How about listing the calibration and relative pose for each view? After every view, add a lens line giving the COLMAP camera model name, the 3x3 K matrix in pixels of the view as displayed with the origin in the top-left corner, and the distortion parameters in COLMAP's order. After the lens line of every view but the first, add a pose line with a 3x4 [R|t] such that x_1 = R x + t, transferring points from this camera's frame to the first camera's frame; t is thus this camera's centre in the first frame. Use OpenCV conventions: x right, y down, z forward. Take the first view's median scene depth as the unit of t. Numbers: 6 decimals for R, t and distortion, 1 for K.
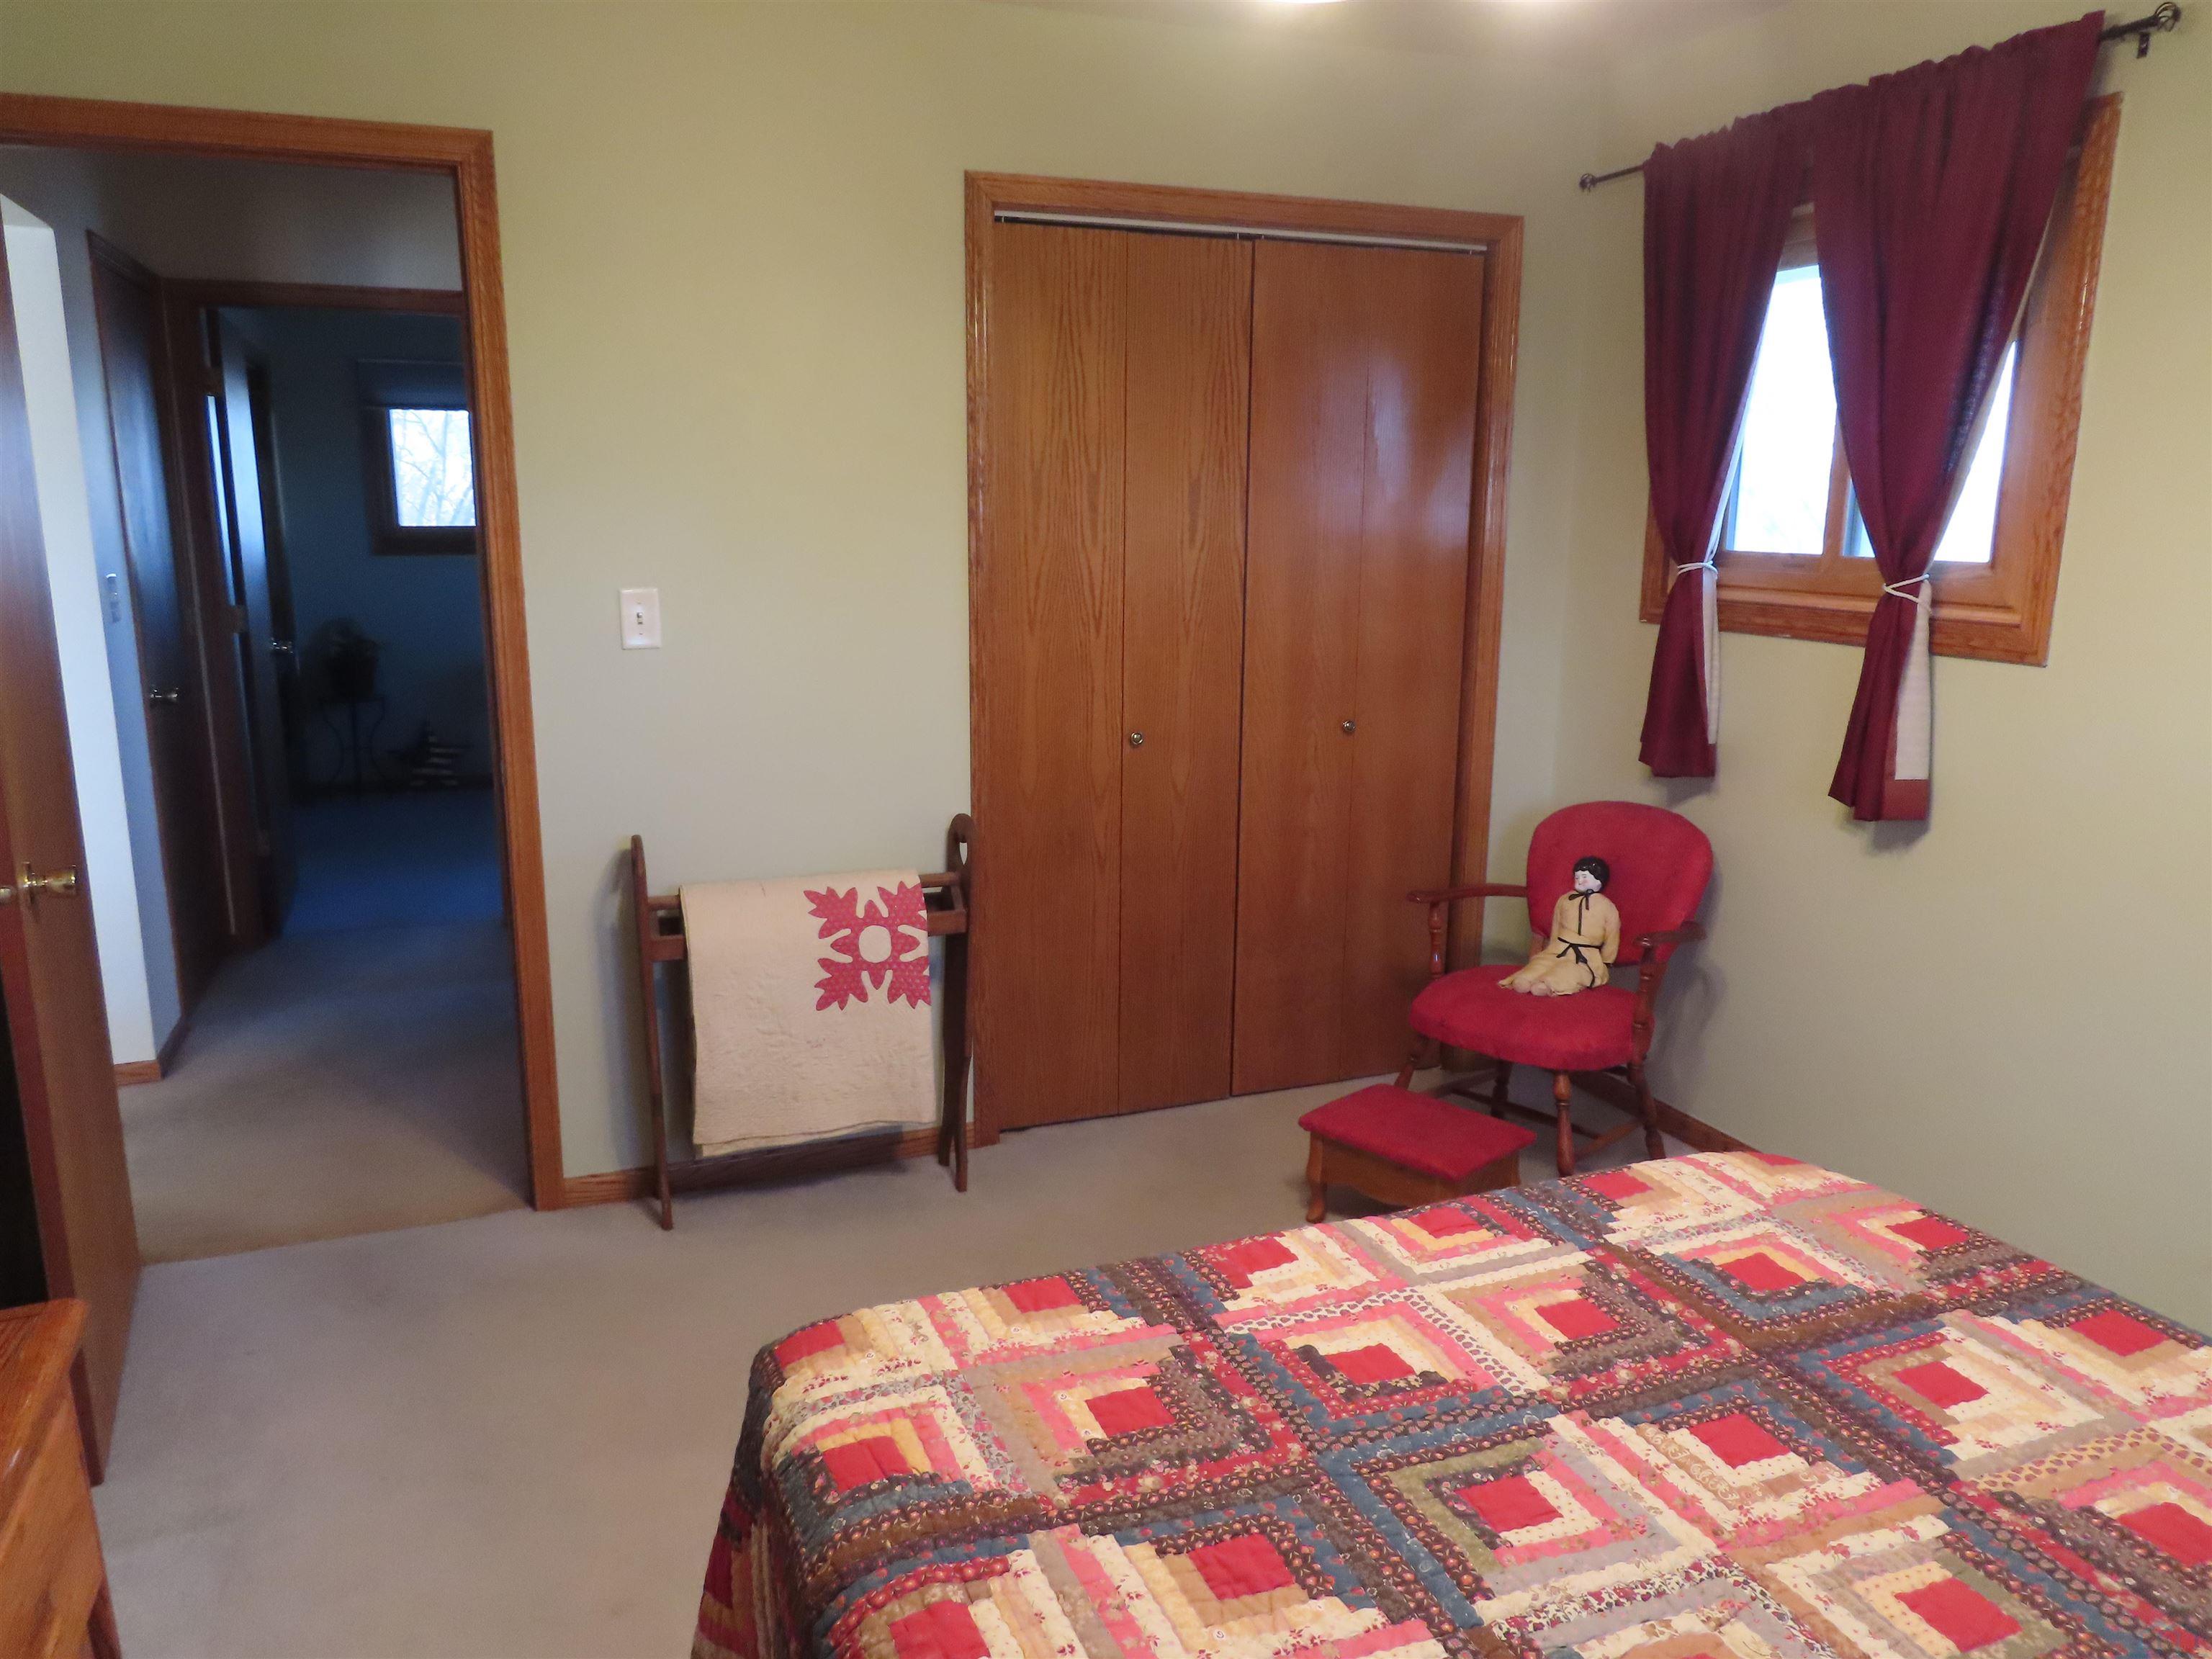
lens RADIAL K [[1586.8, 0, 1106.0], [0, 1586.8, 829.5], [0, 0, 1]] dist [-0.013144, 0.001328]
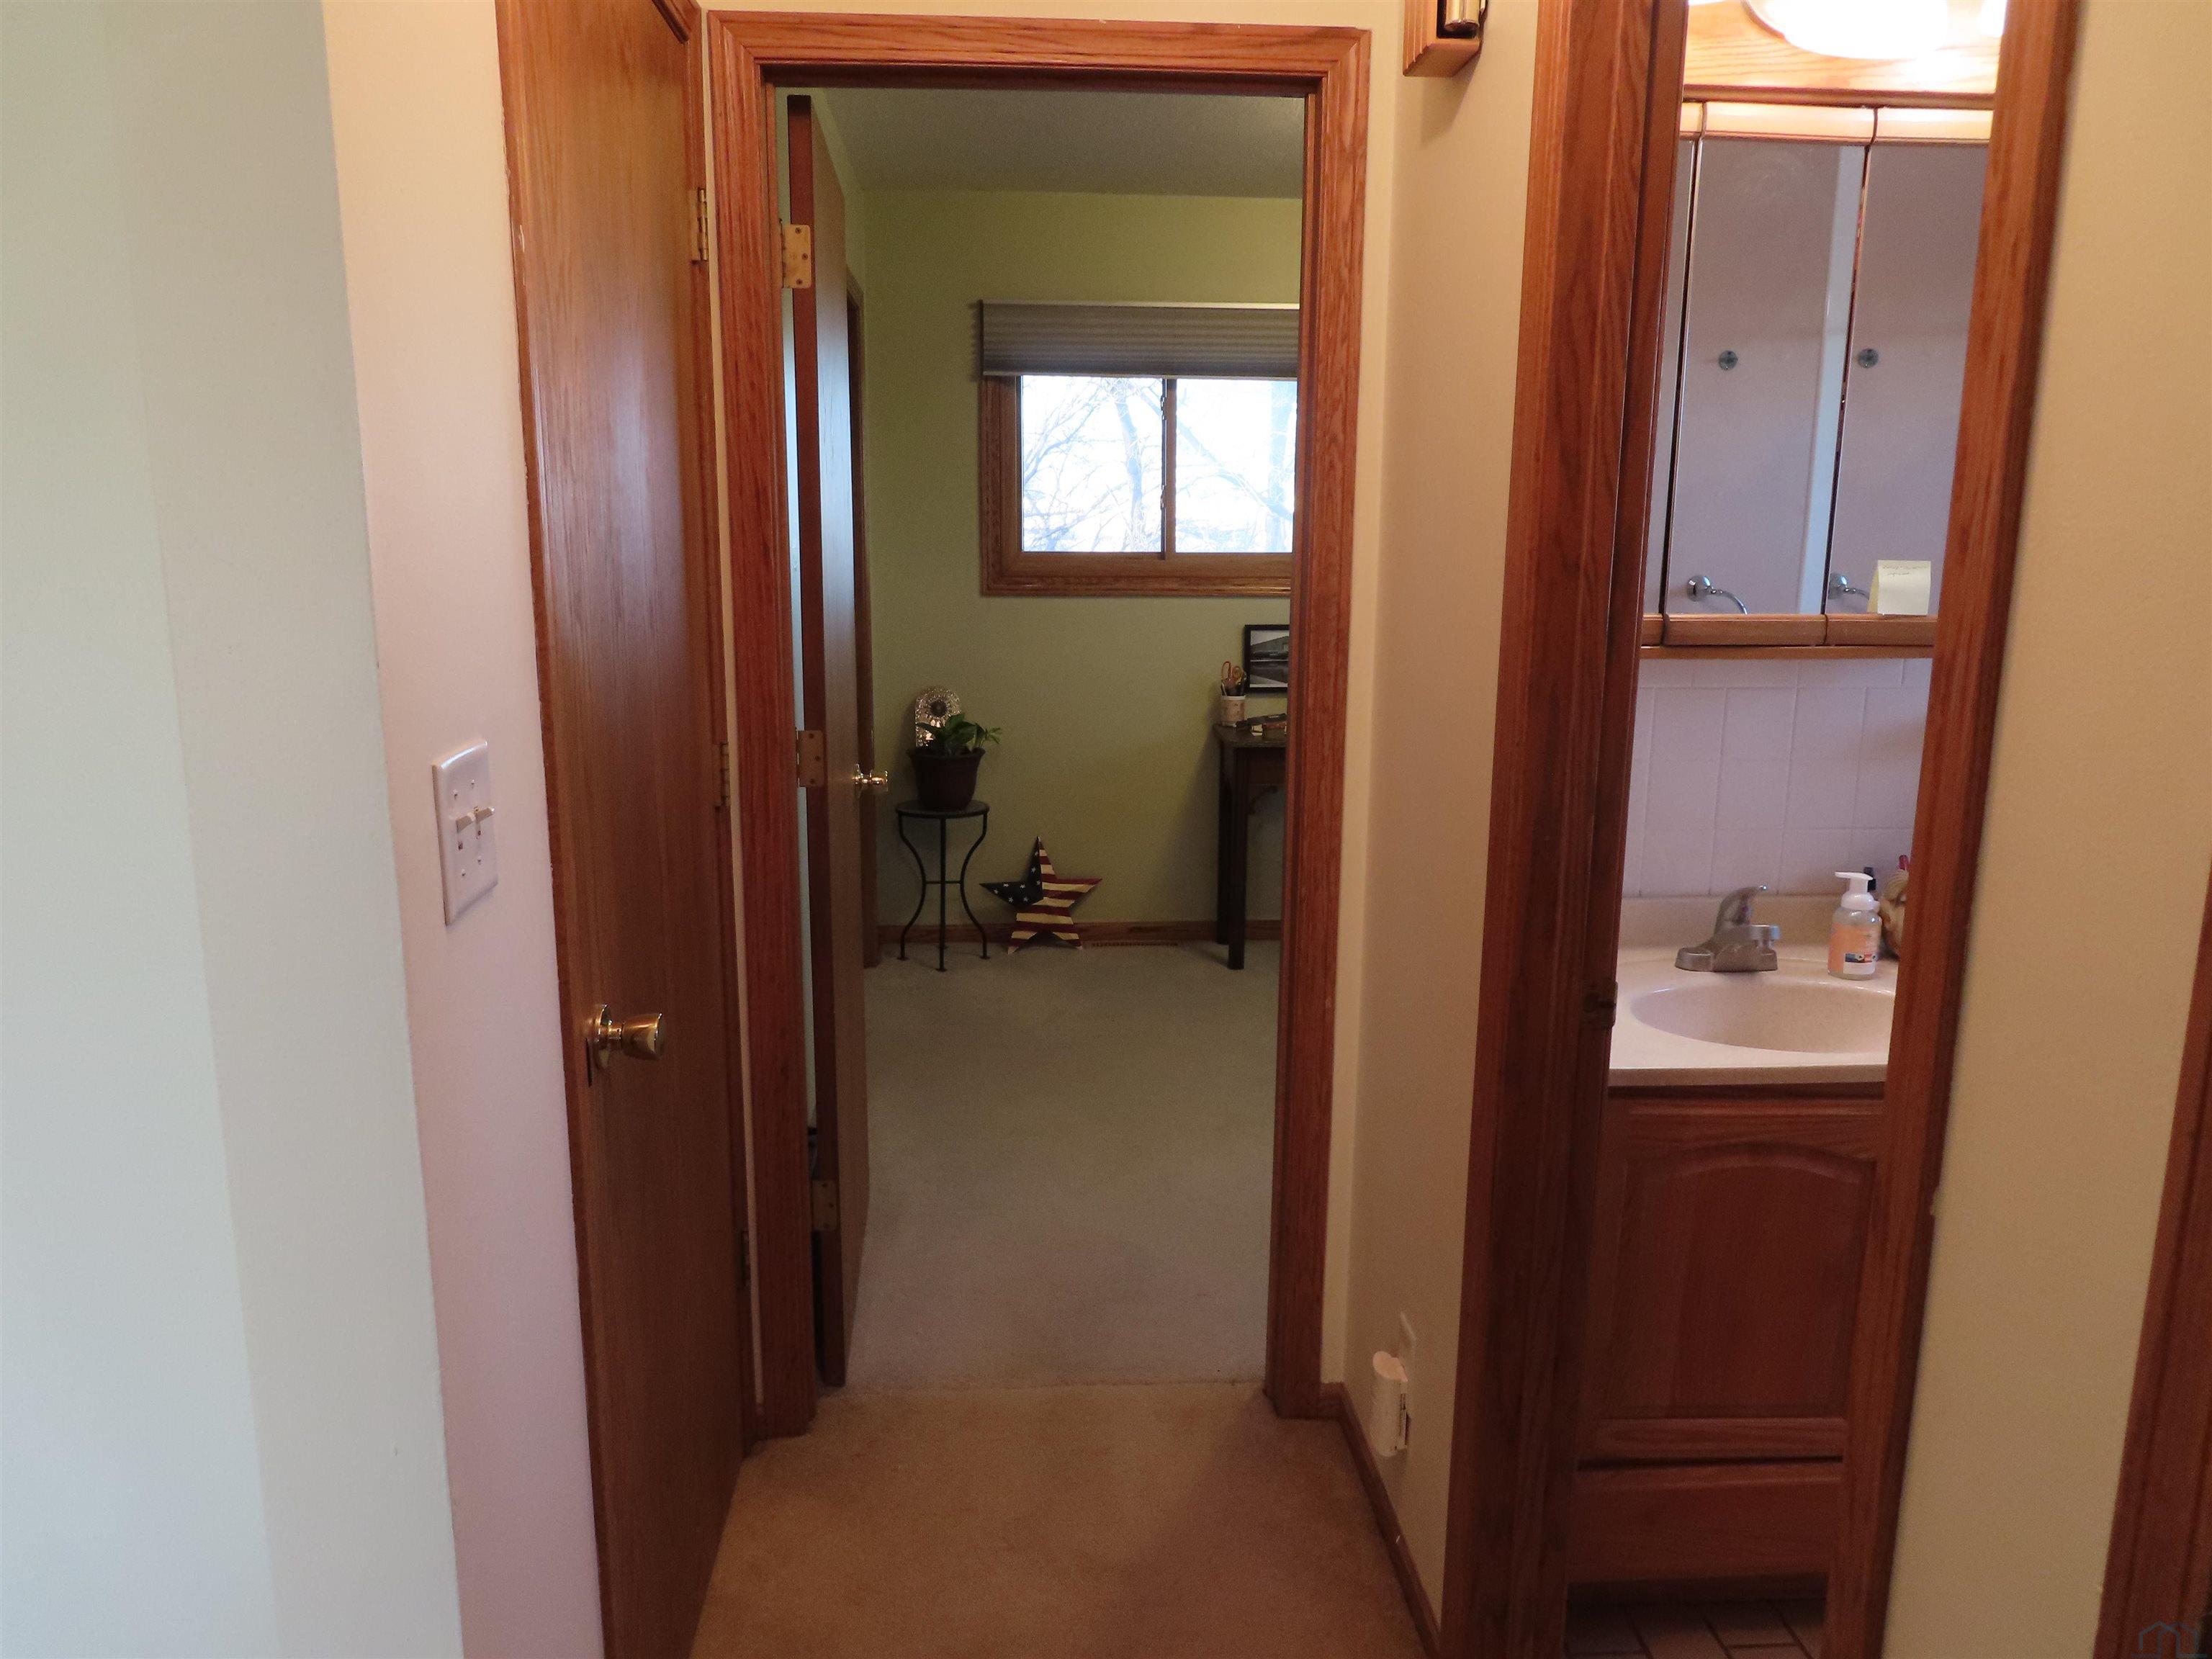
lens RADIAL K [[1586.8, 0, 1106.0], [0, 1586.8, 829.5], [0, 0, 1]] dist [-0.013144, 0.001328]
pose [[0.955003, 0.059747, -0.290517, -0.215152], [-0.062366, 0.998053, 0.000246, -0.078183], [0.289966, 0.017884, 0.956870, 0.378733]]
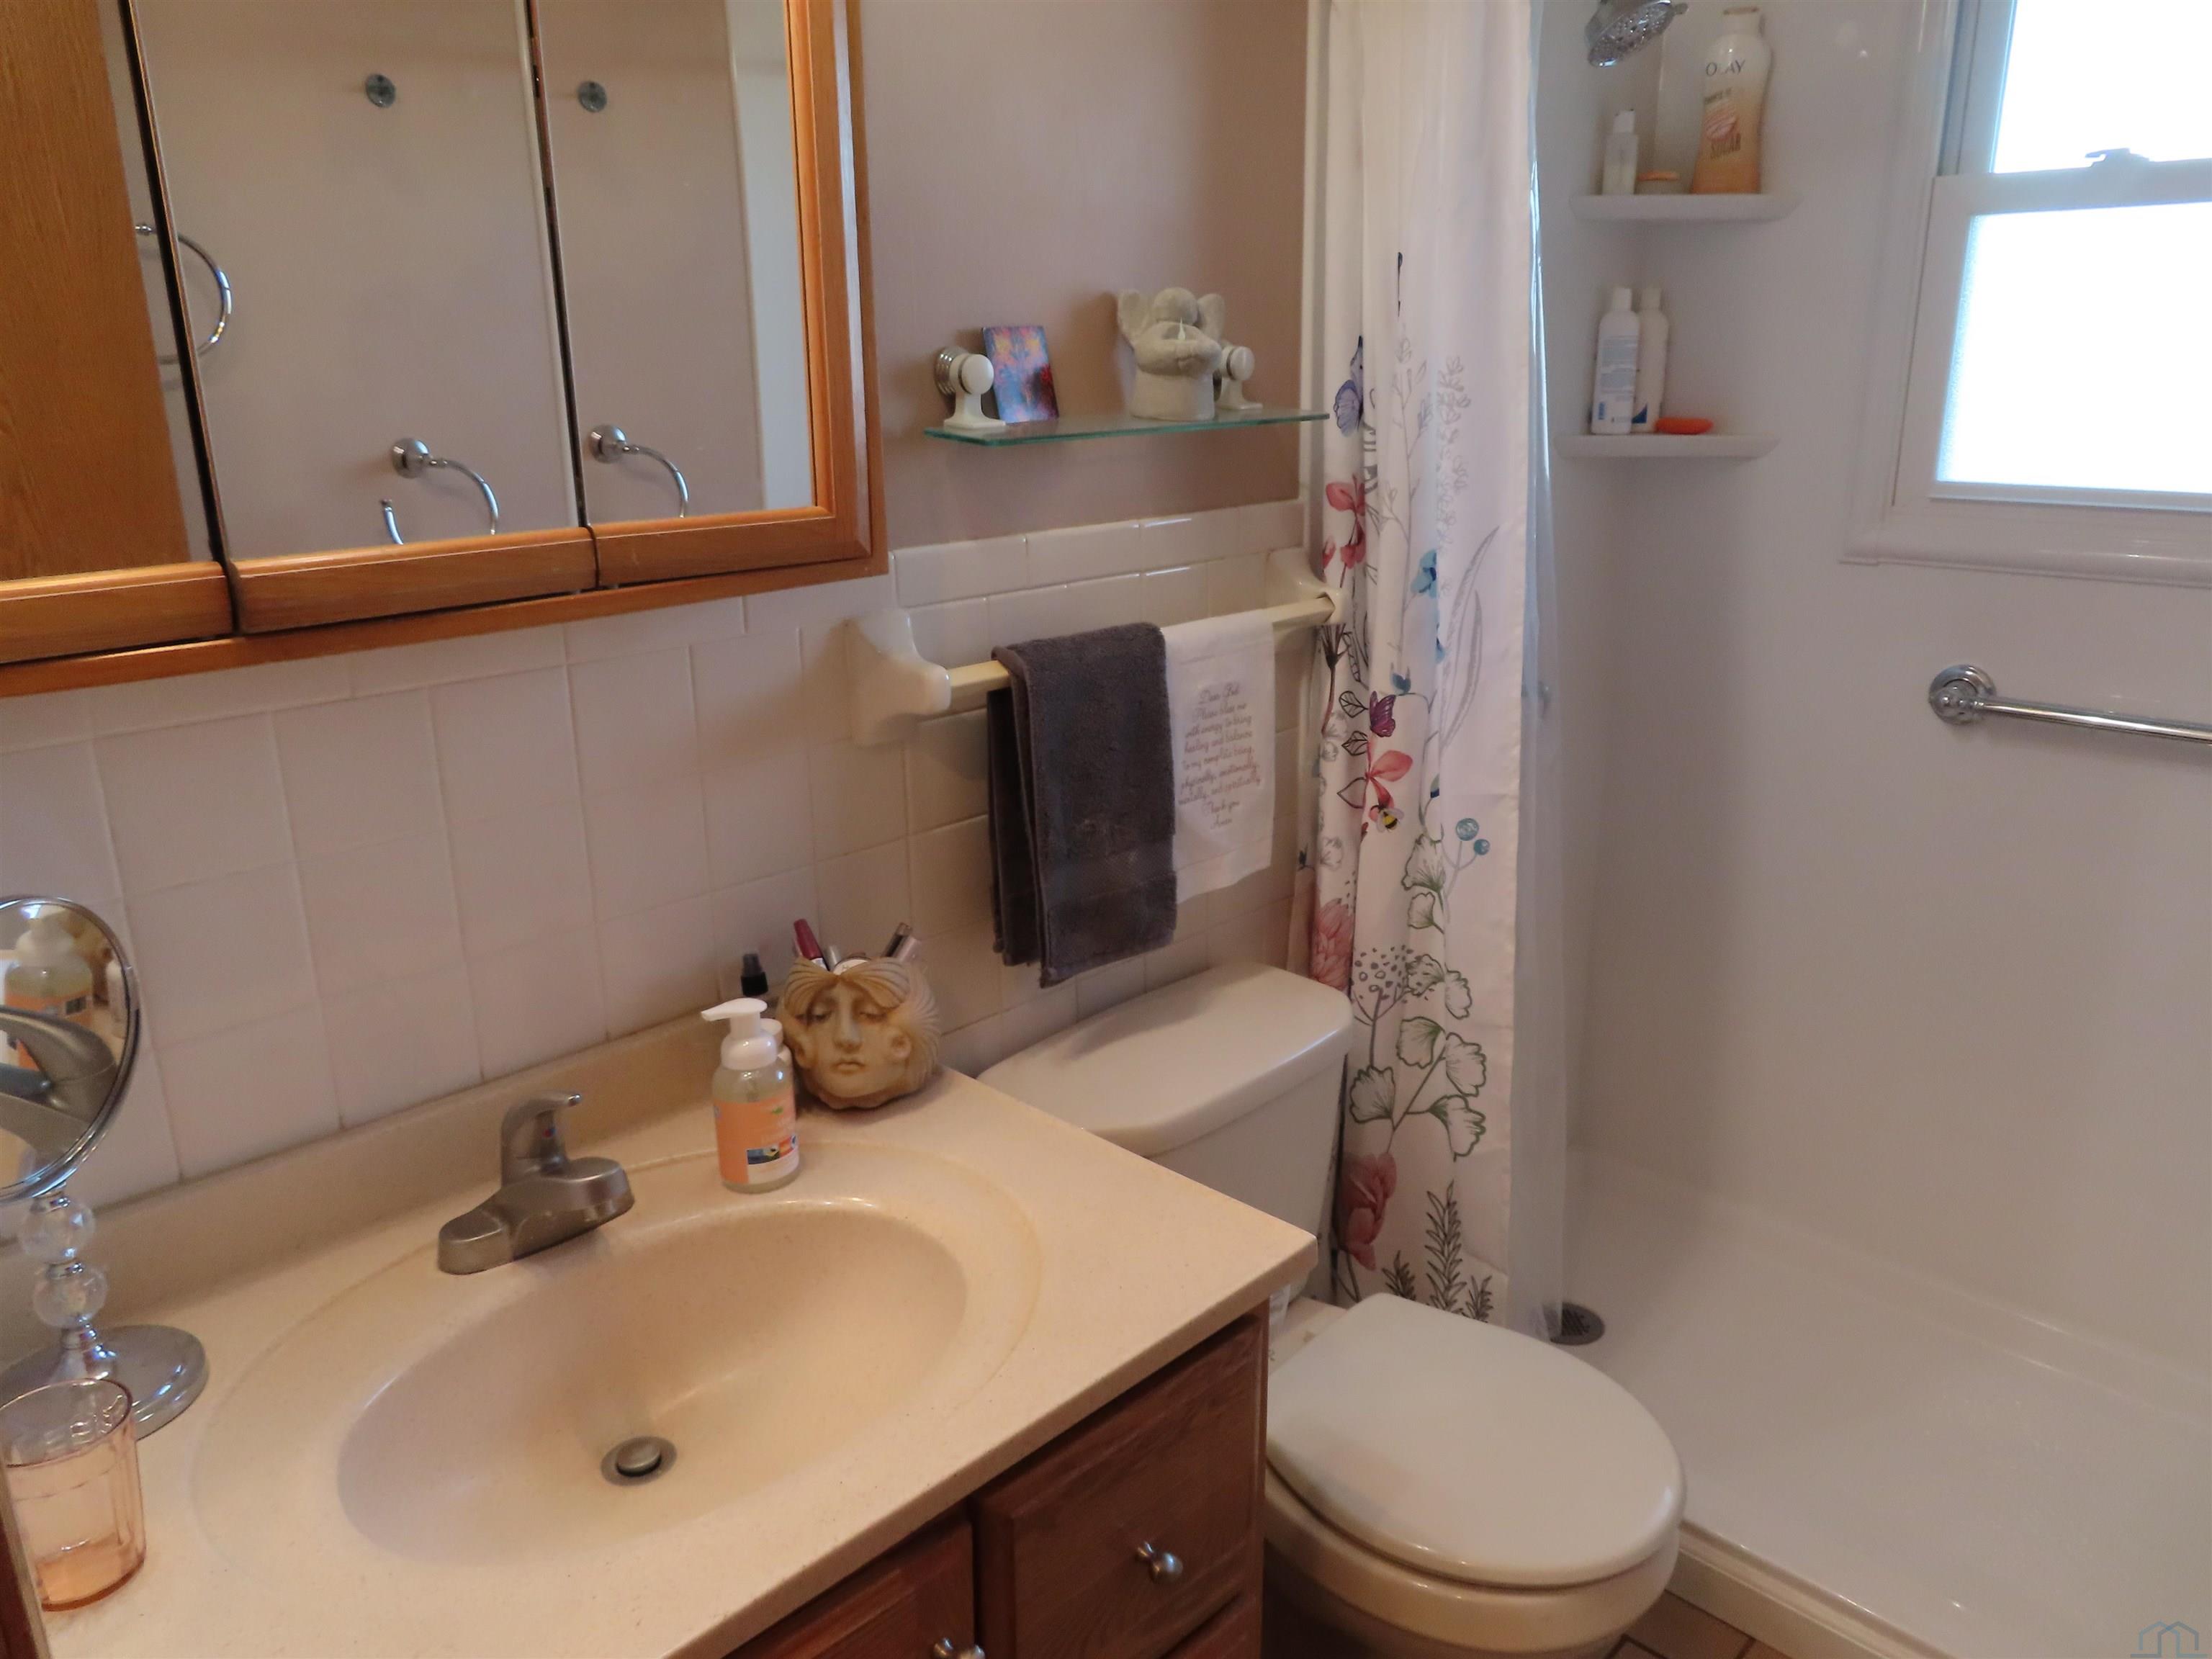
lens RADIAL K [[1586.8, 0, 1106.0], [0, 1586.8, 829.5], [0, 0, 1]] dist [-0.013144, 0.001328]
pose [[0.914602, -0.134244, 0.381421, -0.188494], [0.099990, 0.989072, 0.108348, -0.113163], [-0.391798, -0.060957, 0.918030, 0.561359]]
